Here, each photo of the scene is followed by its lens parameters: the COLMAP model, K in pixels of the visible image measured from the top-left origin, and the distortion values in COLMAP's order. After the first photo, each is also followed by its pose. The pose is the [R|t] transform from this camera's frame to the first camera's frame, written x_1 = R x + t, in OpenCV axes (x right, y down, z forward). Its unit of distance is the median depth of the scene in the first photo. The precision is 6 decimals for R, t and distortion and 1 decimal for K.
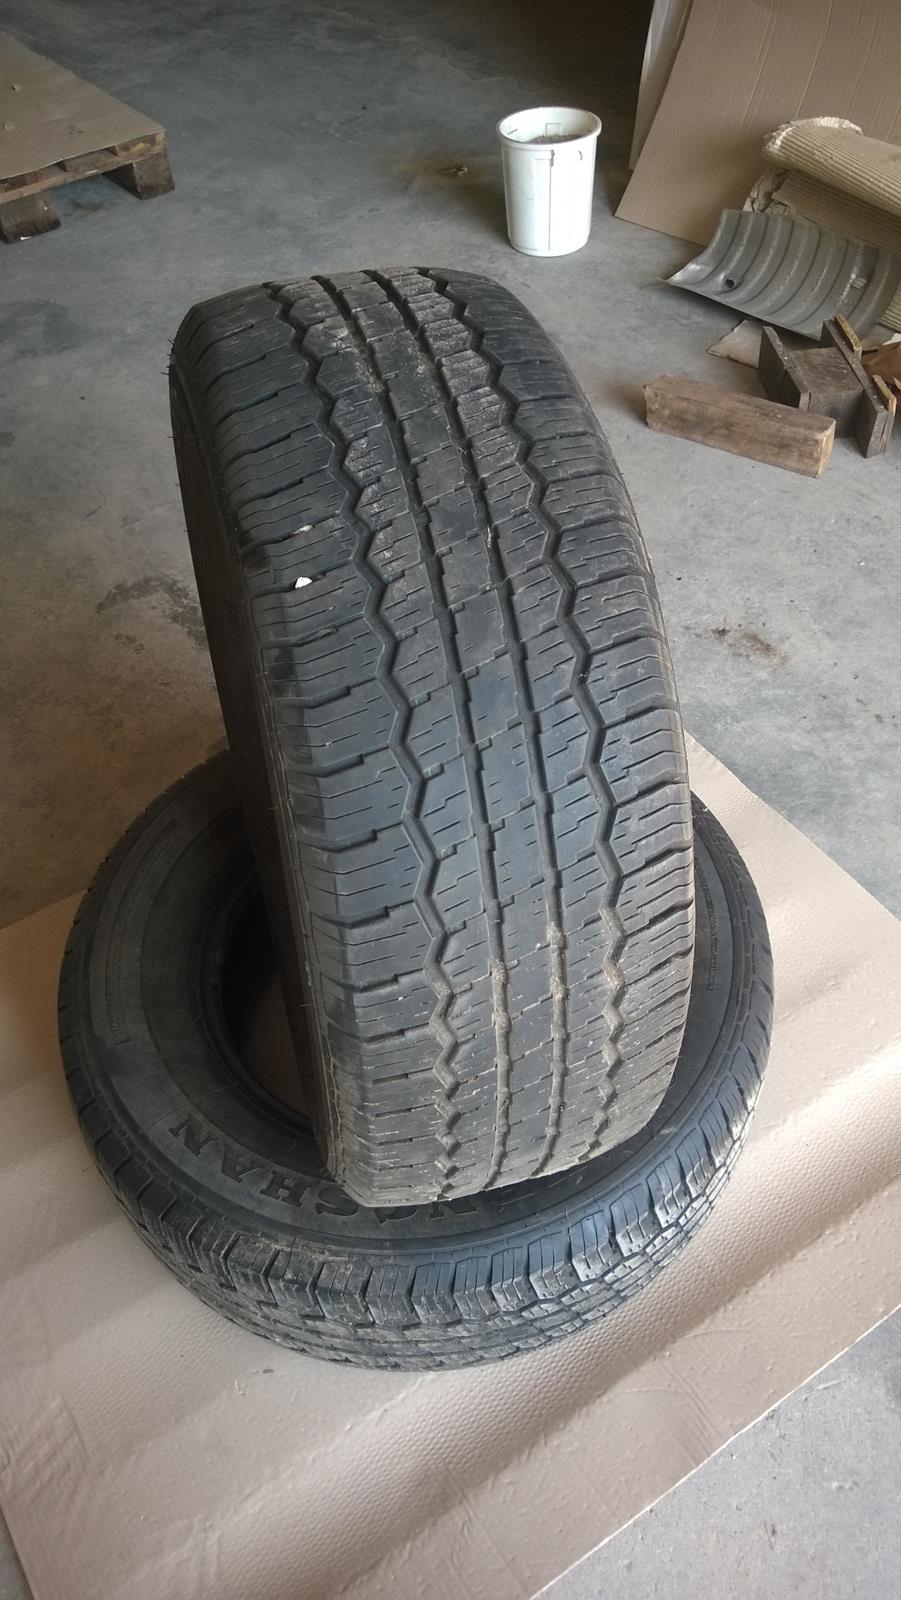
lens RADIAL K [[1246.7, 0, 452.2], [0, 1246.7, 789.9], [0, 0, 1]] dist [-0.042372, -0.027148]
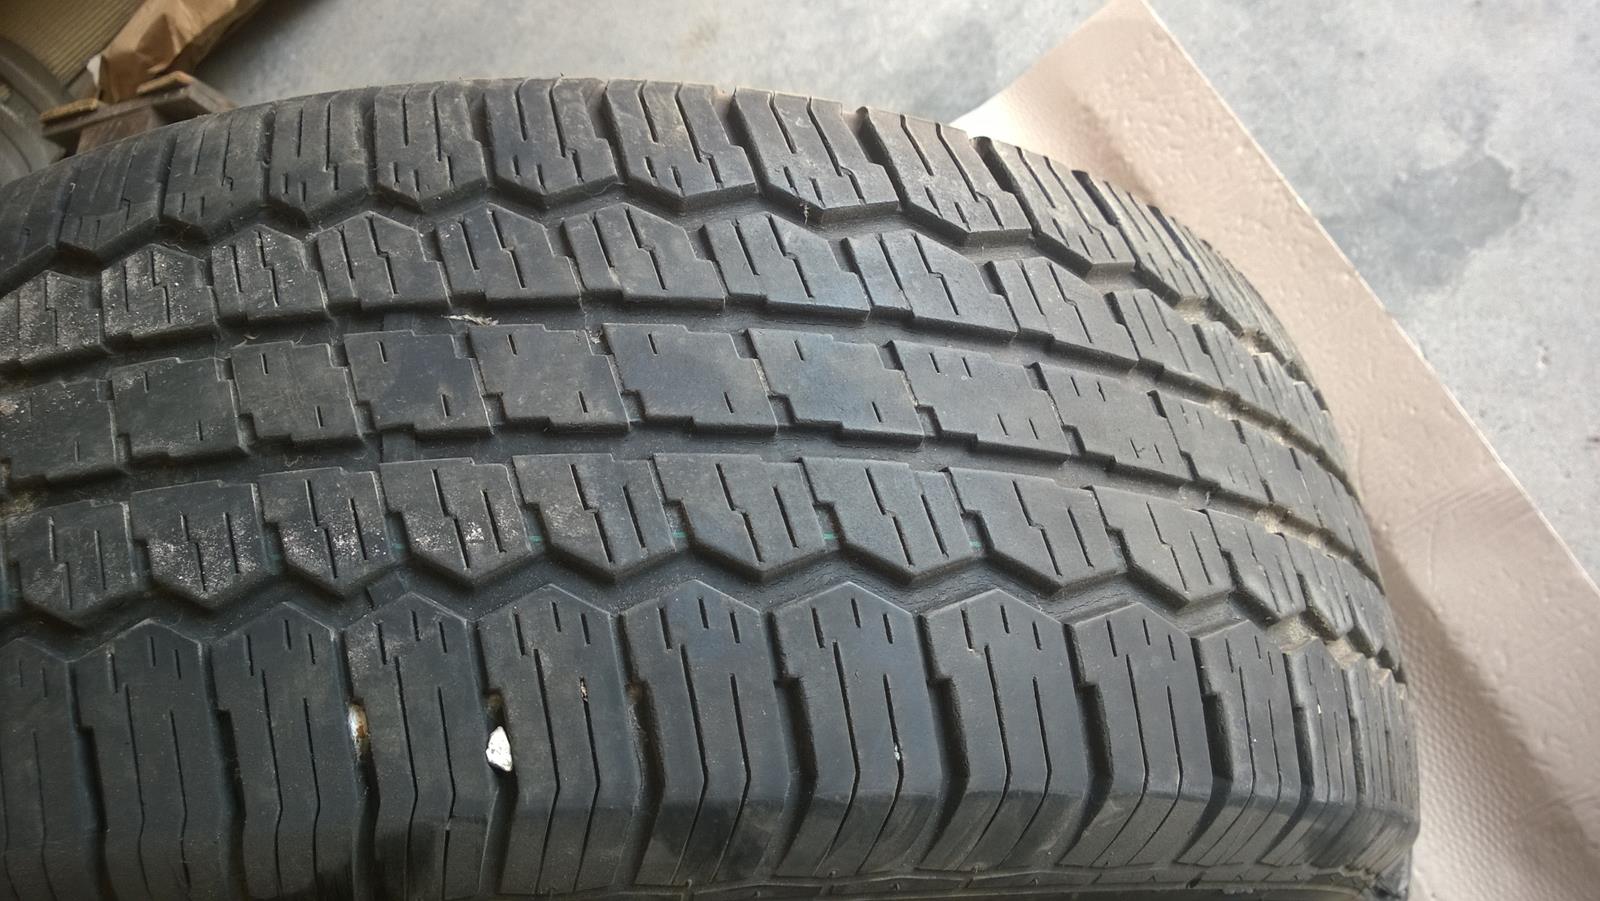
lens RADIAL K [[1246.7, 0, 792.8], [0, 1246.7, 441.7], [0, 0, 1]] dist [-0.042372, -0.027148]
pose [[0.161009, -0.941354, 0.296528, -0.125407], [0.943799, 0.234726, 0.232696, -0.187540], [-0.288652, 0.242397, 0.926242, 0.561332]]
